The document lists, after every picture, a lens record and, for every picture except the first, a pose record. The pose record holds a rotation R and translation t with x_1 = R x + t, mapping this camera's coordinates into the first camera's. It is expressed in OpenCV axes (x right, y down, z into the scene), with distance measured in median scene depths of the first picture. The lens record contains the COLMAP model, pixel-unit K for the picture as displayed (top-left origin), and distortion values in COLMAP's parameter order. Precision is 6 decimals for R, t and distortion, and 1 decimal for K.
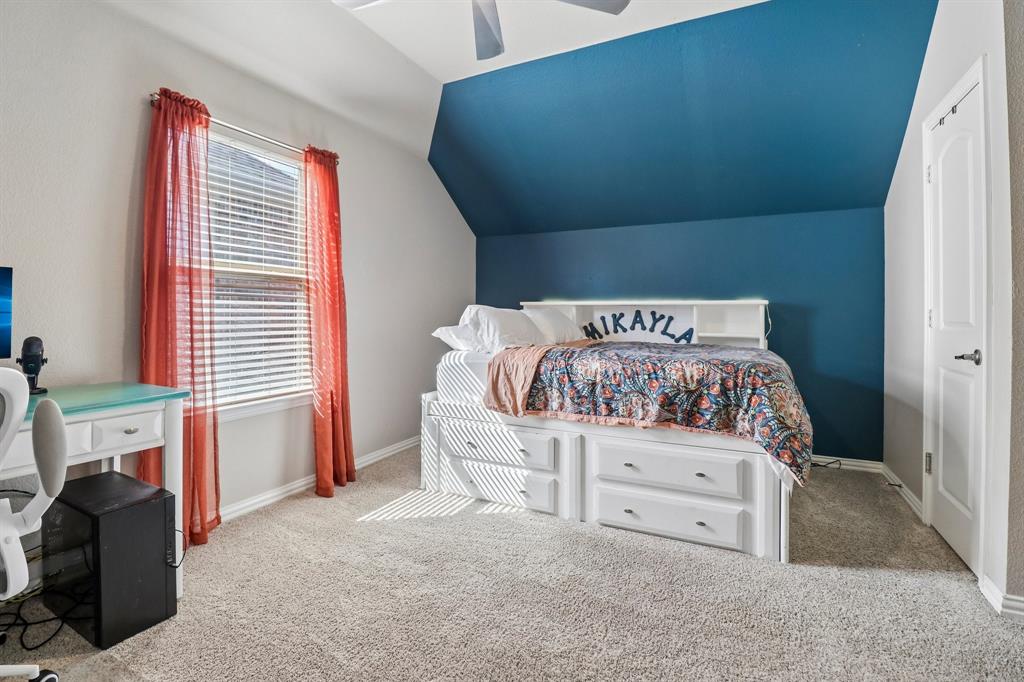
lens RADIAL K [[478.0, 0, 507.1], [0, 478.0, 319.9], [0, 0, 1]] dist [-0.009324, -0.000376]
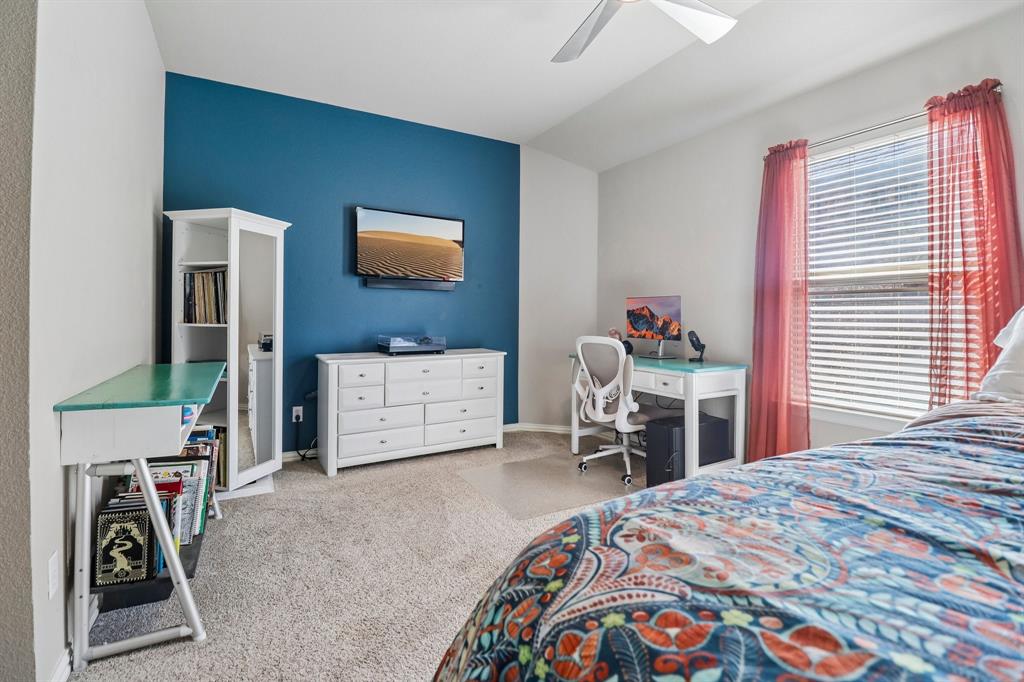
lens RADIAL K [[478.0, 0, 507.1], [0, 478.0, 319.9], [0, 0, 1]] dist [-0.009324, -0.000376]
pose [[-0.546857, -0.016951, -0.837054, 0.647224], [-0.032909, 0.999458, 0.001260, 0.010492], [0.836579, 0.028235, -0.547119, 0.938683]]
